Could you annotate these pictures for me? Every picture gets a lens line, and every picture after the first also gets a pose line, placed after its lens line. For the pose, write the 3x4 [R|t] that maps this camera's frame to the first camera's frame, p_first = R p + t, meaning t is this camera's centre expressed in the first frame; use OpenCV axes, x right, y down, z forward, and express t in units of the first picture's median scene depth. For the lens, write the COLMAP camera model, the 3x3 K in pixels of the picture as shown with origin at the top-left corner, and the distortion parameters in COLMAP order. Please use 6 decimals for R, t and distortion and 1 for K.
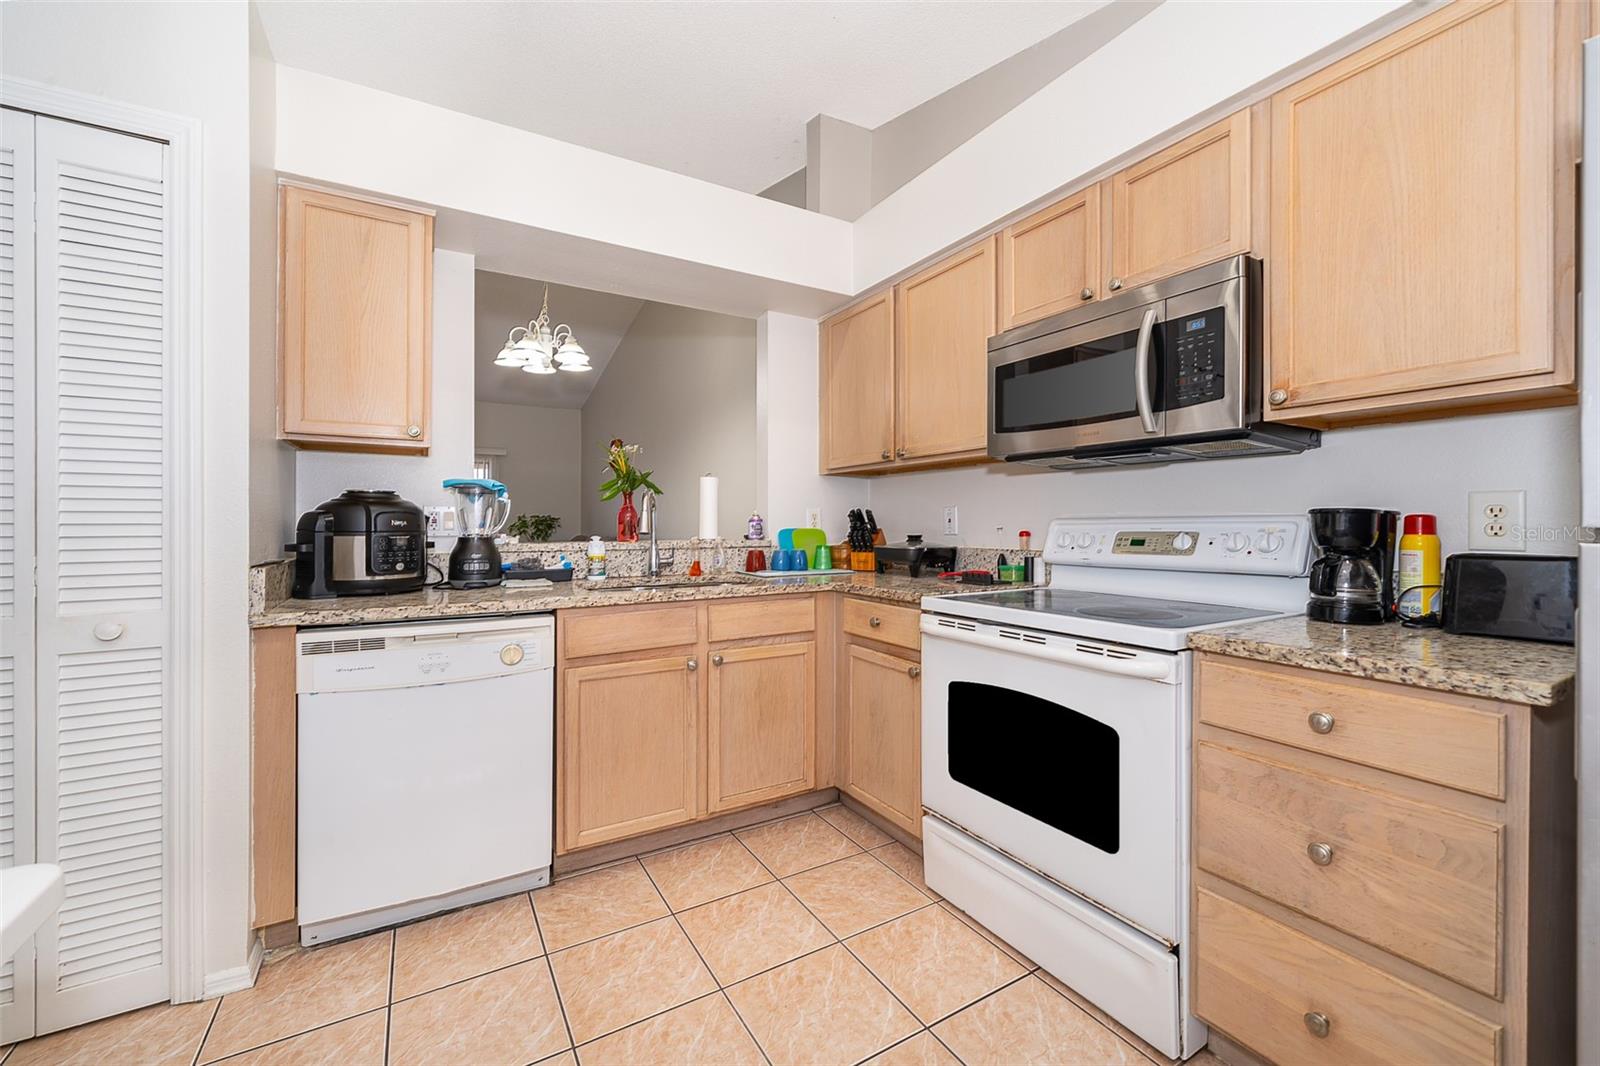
lens RADIAL K [[636.7, 0, 798.9], [0, 636.7, 527.0], [0, 0, 1]] dist [-0.001237, 0.000442]
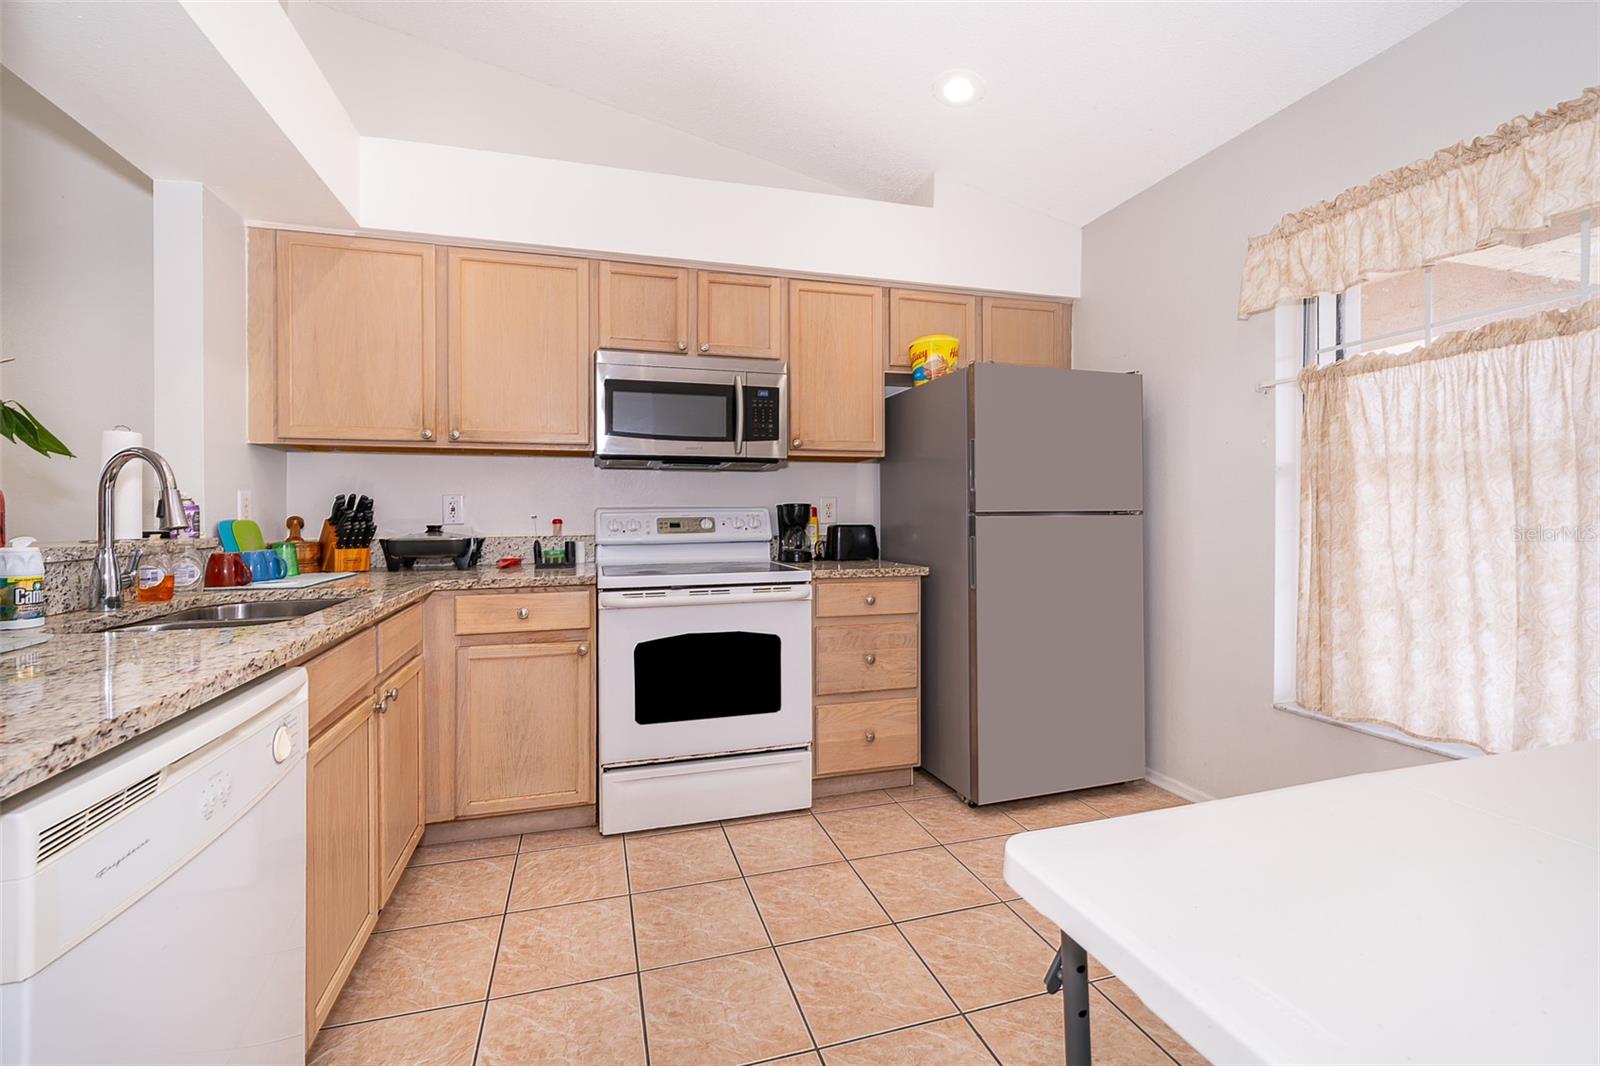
lens RADIAL K [[636.7, 0, 798.8], [0, 636.7, 519.5], [0, 0, 1]] dist [-0.001237, 0.000442]
pose [[0.259885, -0.006413, 0.965618, -0.781717], [0.009724, 0.999945, 0.004024, 0.008550], [-0.965591, 0.008344, 0.259933, 0.377789]]
